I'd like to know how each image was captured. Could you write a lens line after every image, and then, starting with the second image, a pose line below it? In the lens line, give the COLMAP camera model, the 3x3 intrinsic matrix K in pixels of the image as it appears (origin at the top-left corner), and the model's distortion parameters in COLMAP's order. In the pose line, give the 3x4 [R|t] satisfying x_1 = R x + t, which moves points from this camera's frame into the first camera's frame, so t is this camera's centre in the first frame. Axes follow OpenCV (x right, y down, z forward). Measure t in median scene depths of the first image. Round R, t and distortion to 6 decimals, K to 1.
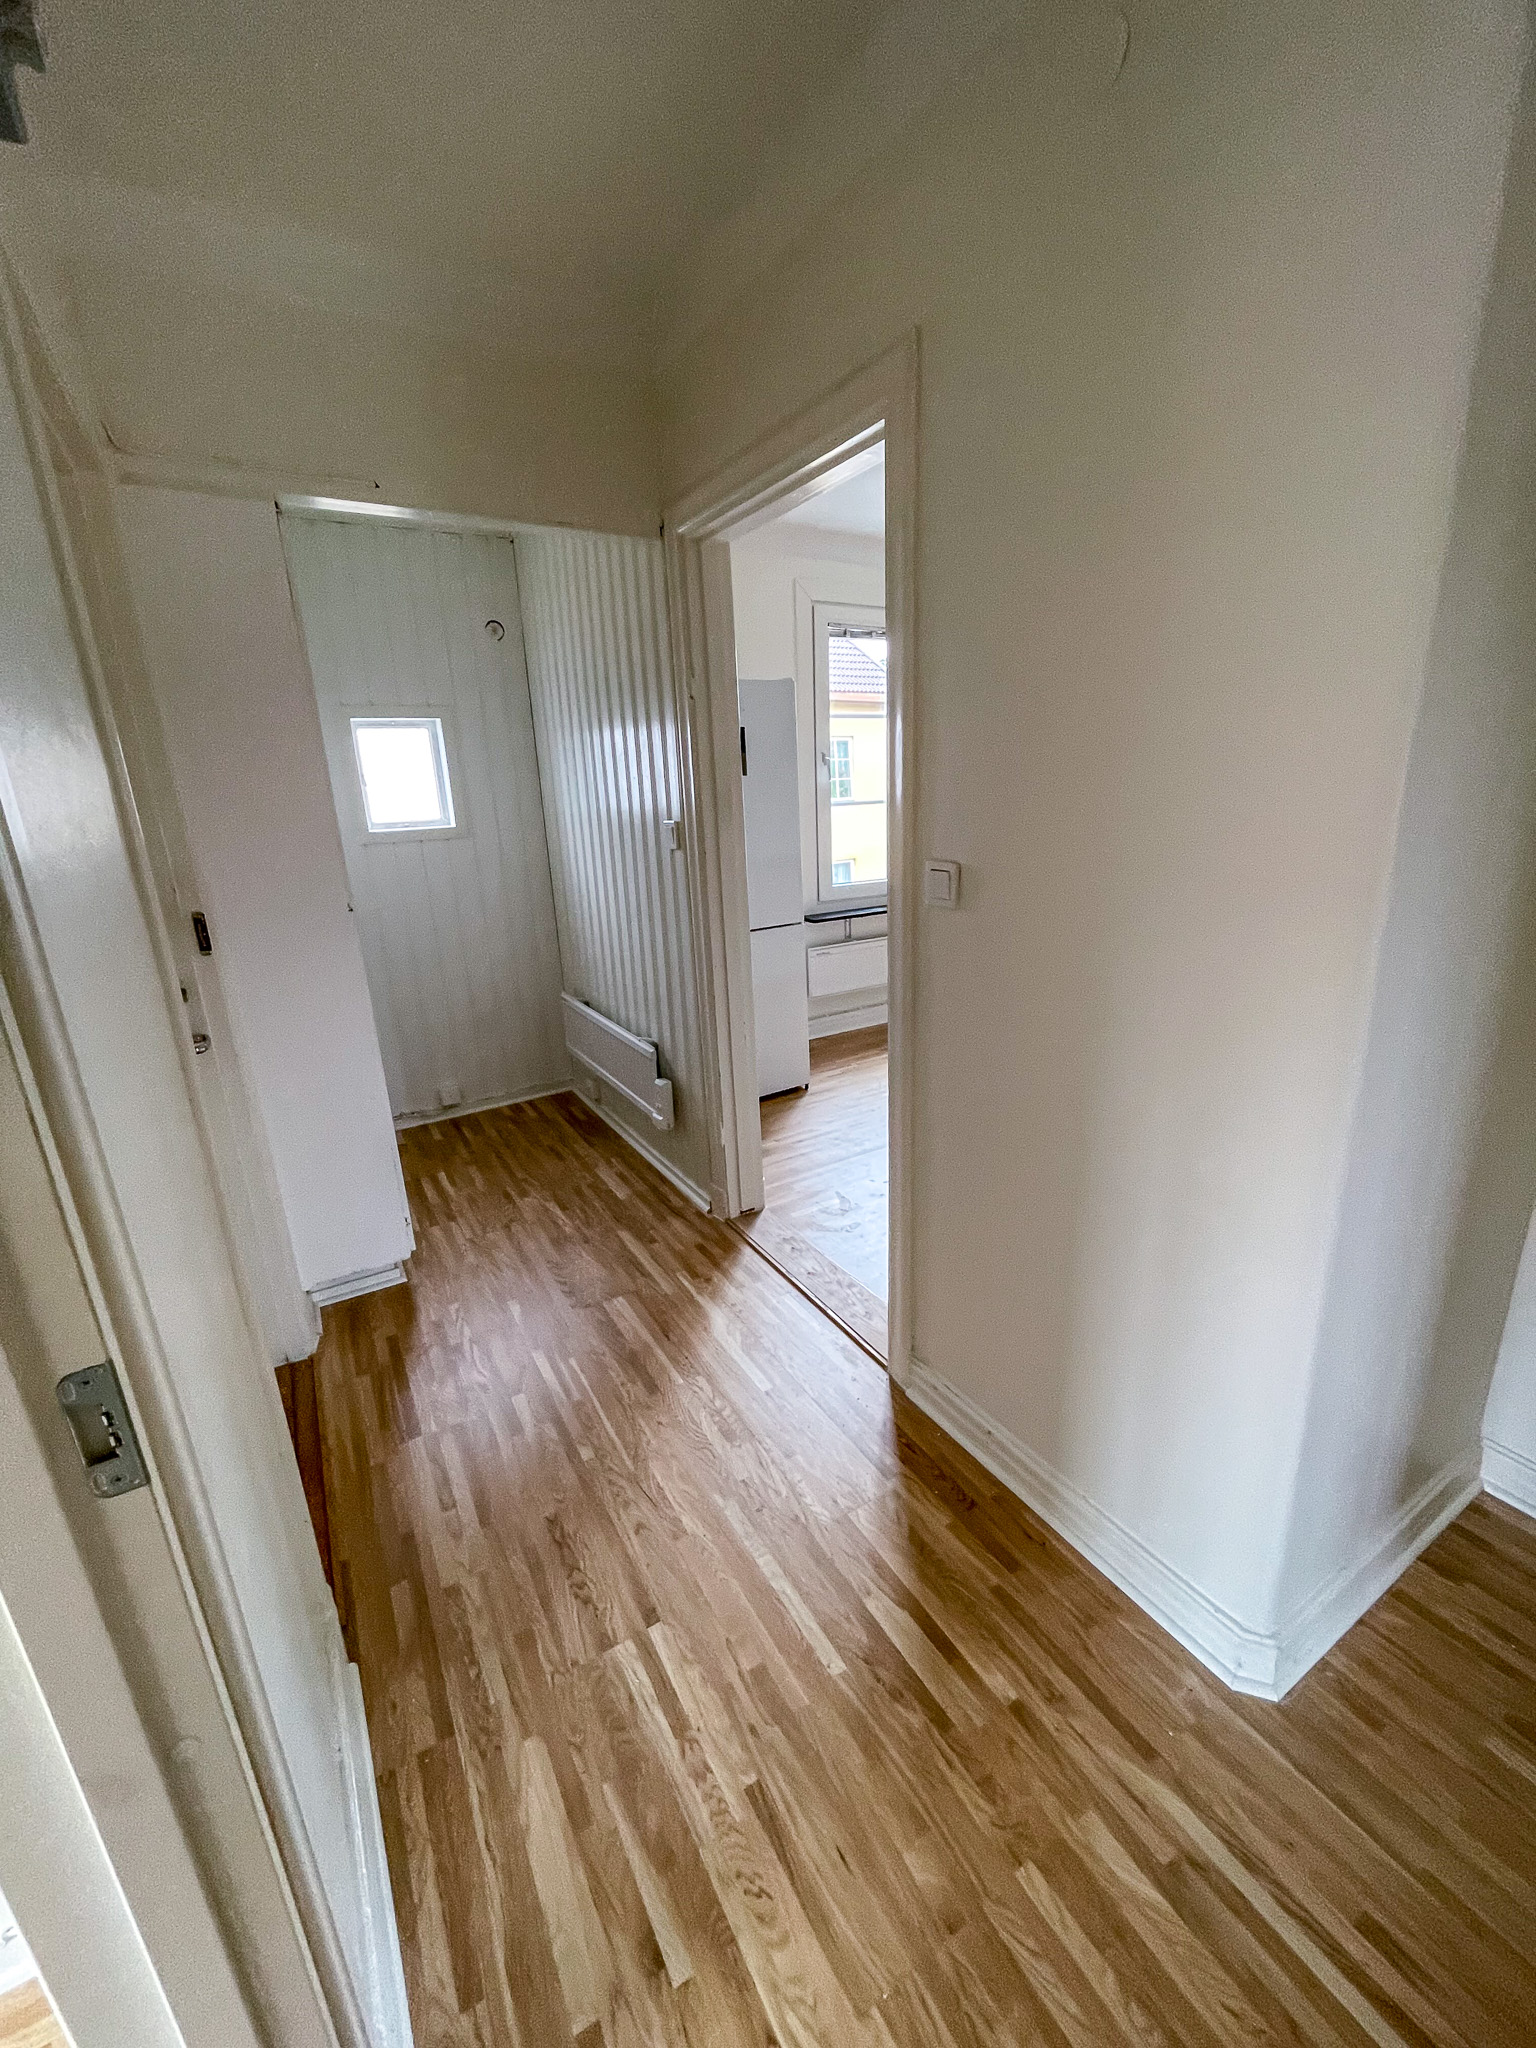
lens RADIAL K [[831.8, 0, 768.0], [0, 831.8, 1024.0], [0, 0, 1]] dist [-0.000291, -0.000197]
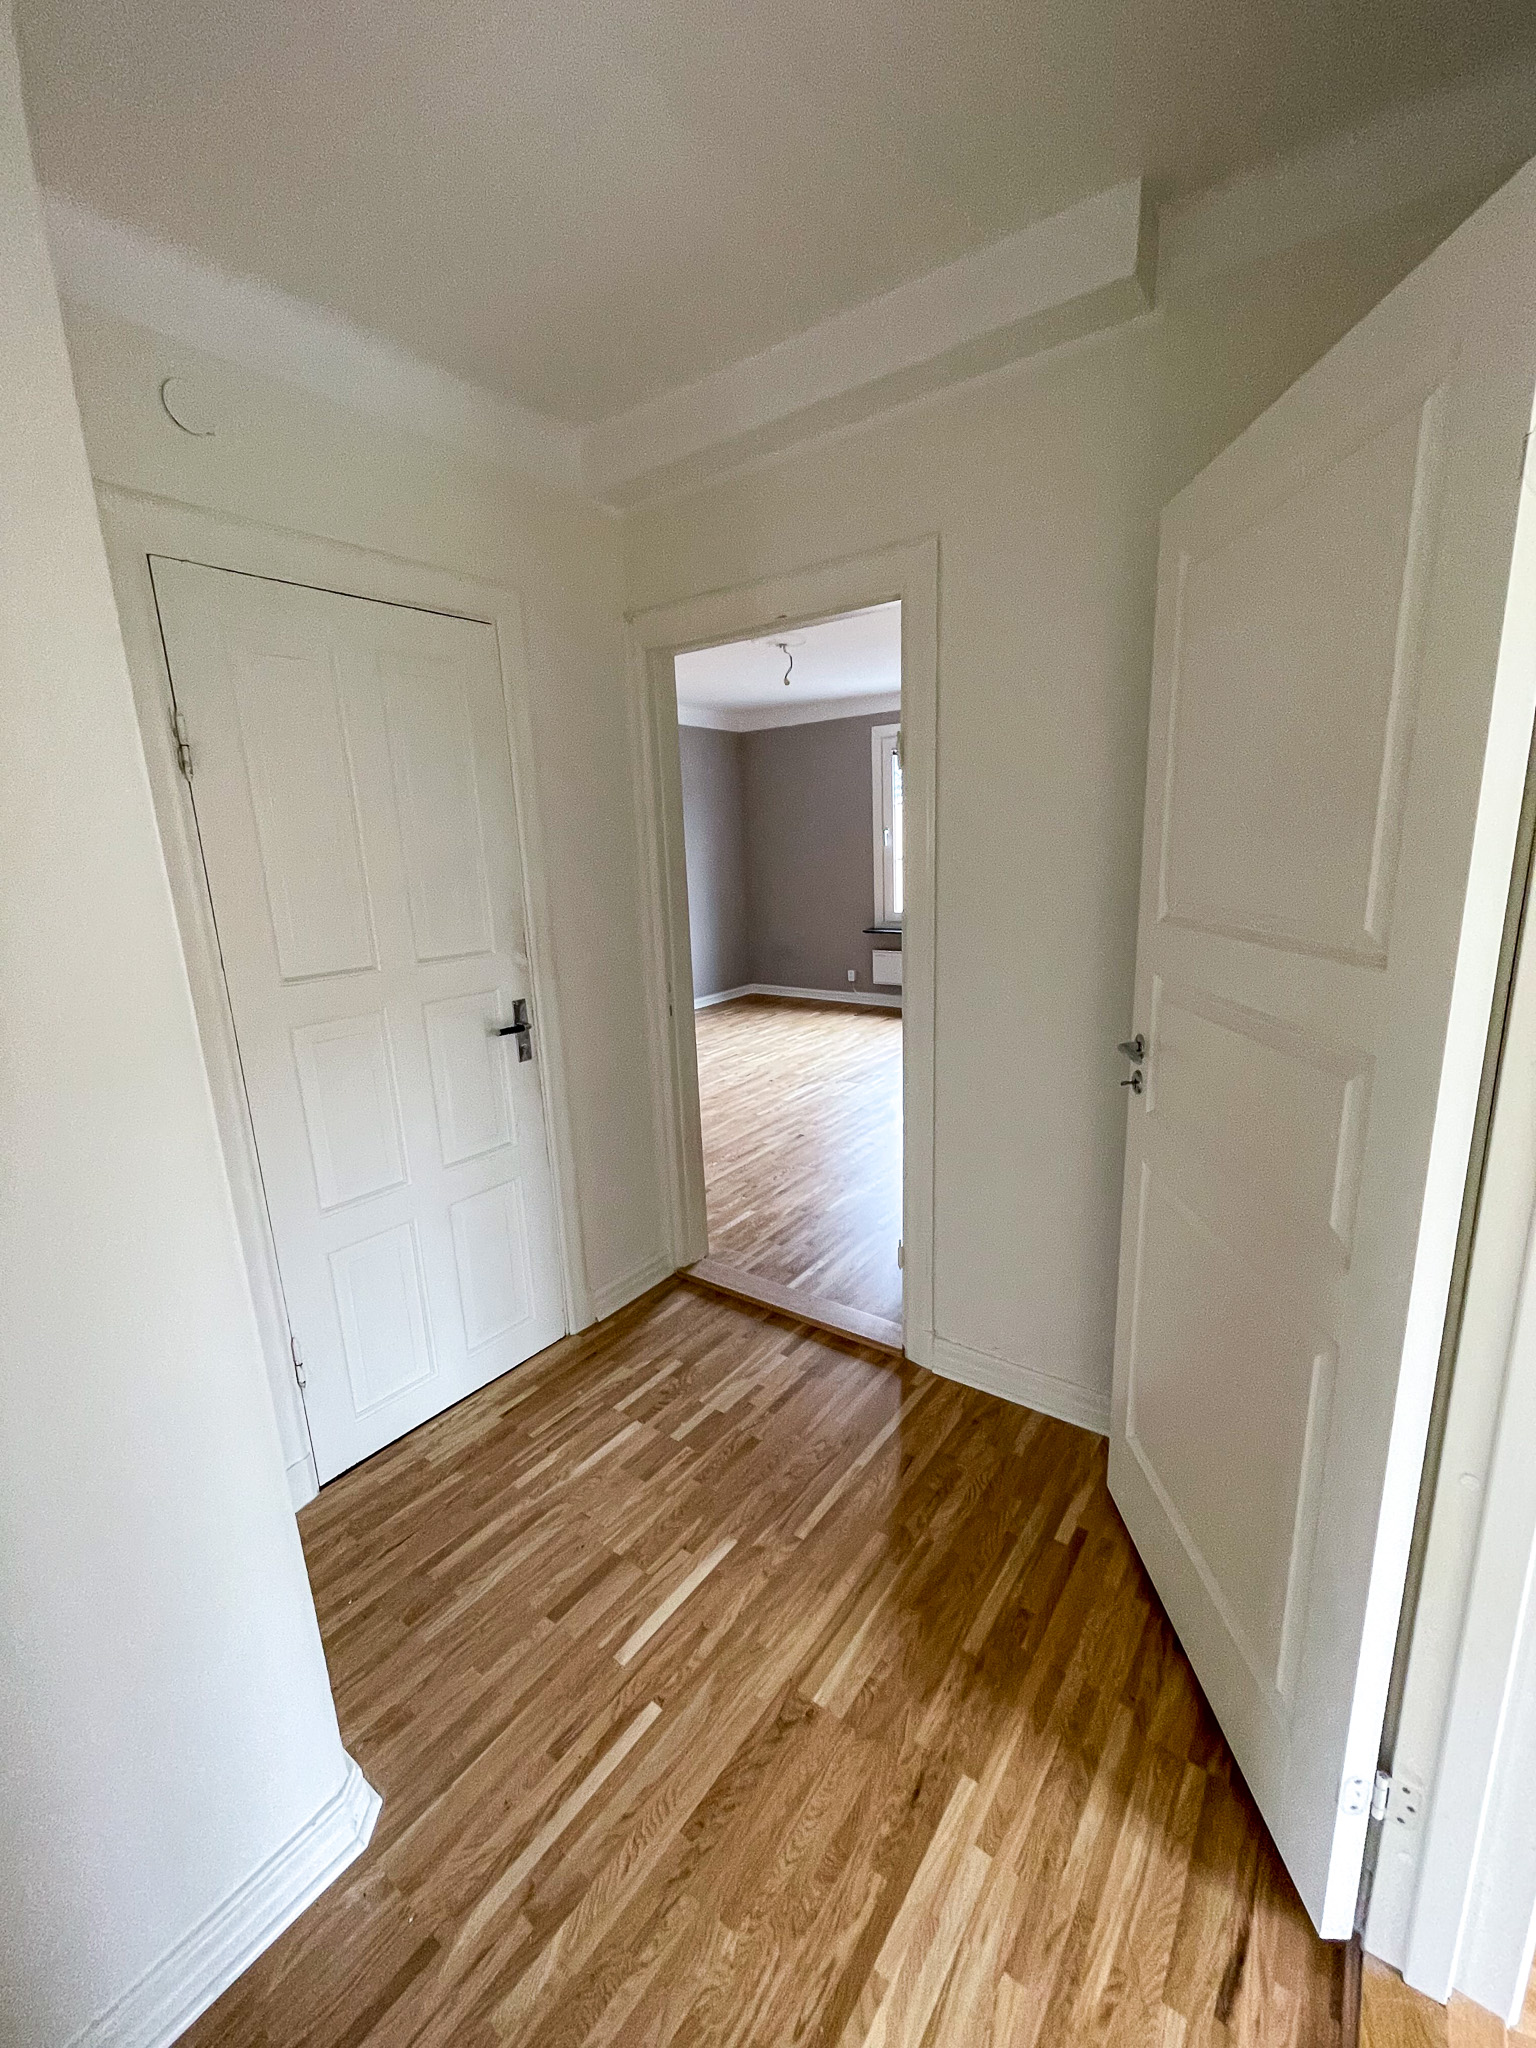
lens RADIAL K [[835.5, 0, 768.0], [0, 835.5, 1024.0], [0, 0, 1]] dist [-0.001356, -0.000018]
pose [[-0.387281, -0.140520, 0.911190, -0.392425], [0.314332, 0.908978, 0.273779, -0.196878], [-0.866723, 0.392445, -0.307860, 0.557294]]
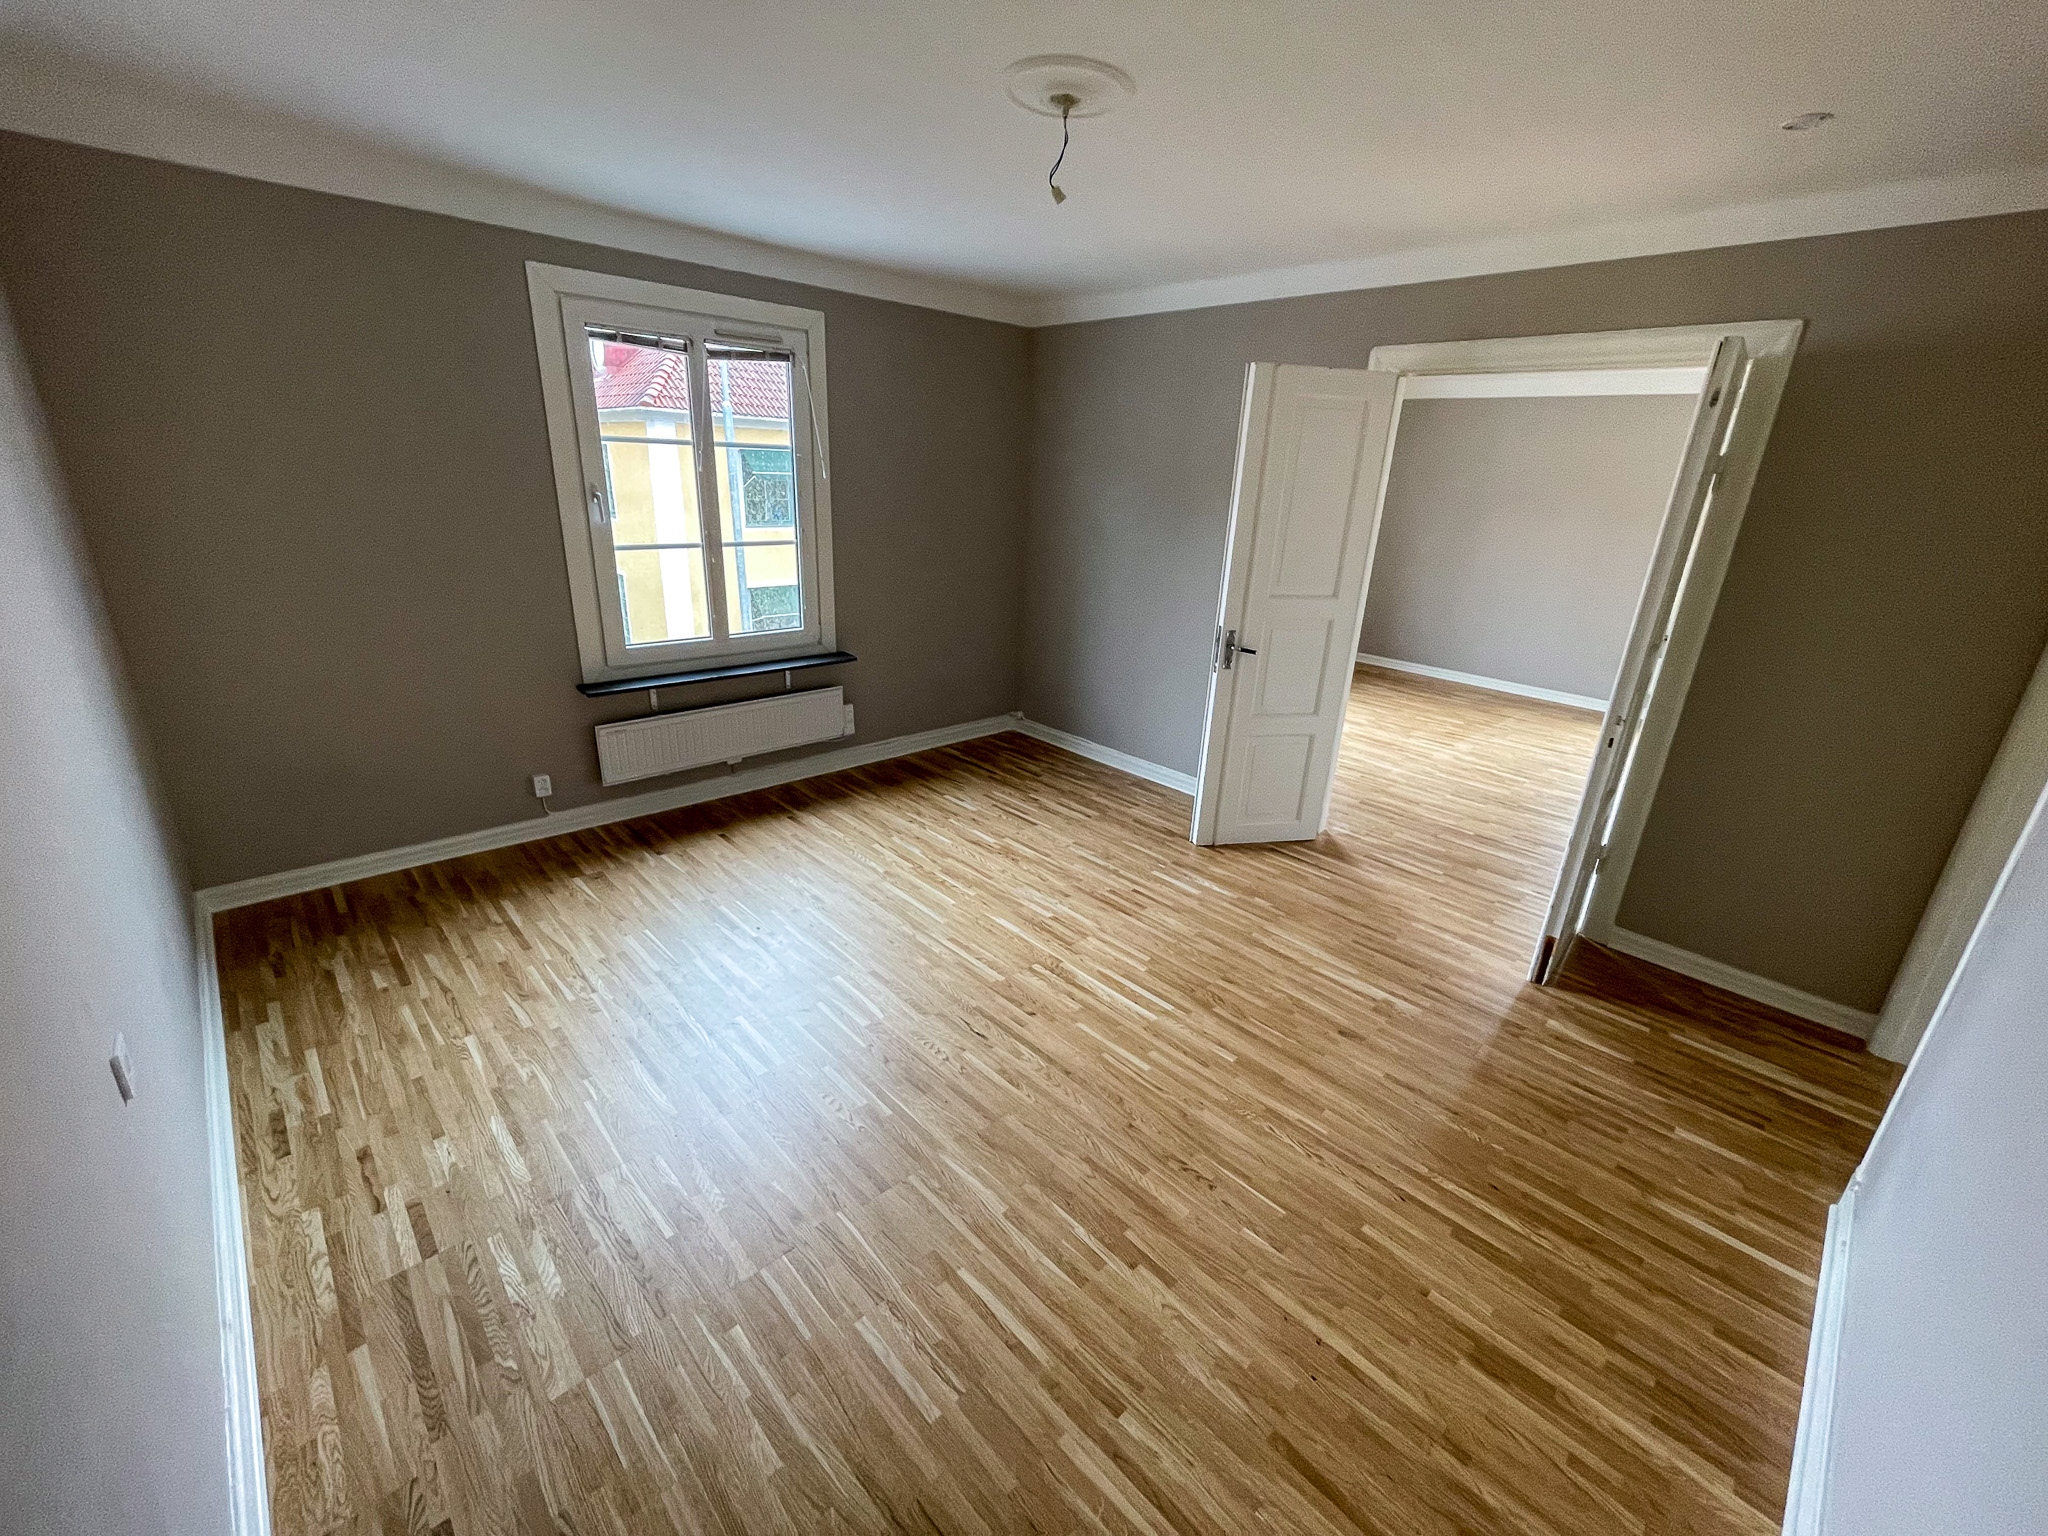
lens RADIAL K [[831.8, 0, 1024.0], [0, 831.8, 768.0], [0, 0, 1]] dist [-0.000291, -0.000197]
pose [[-0.976549, 0.068337, -0.204162, 3.812575], [-0.066433, 0.806371, 0.587668, -0.595087], [0.204789, 0.587449, -0.782921, 0.697940]]
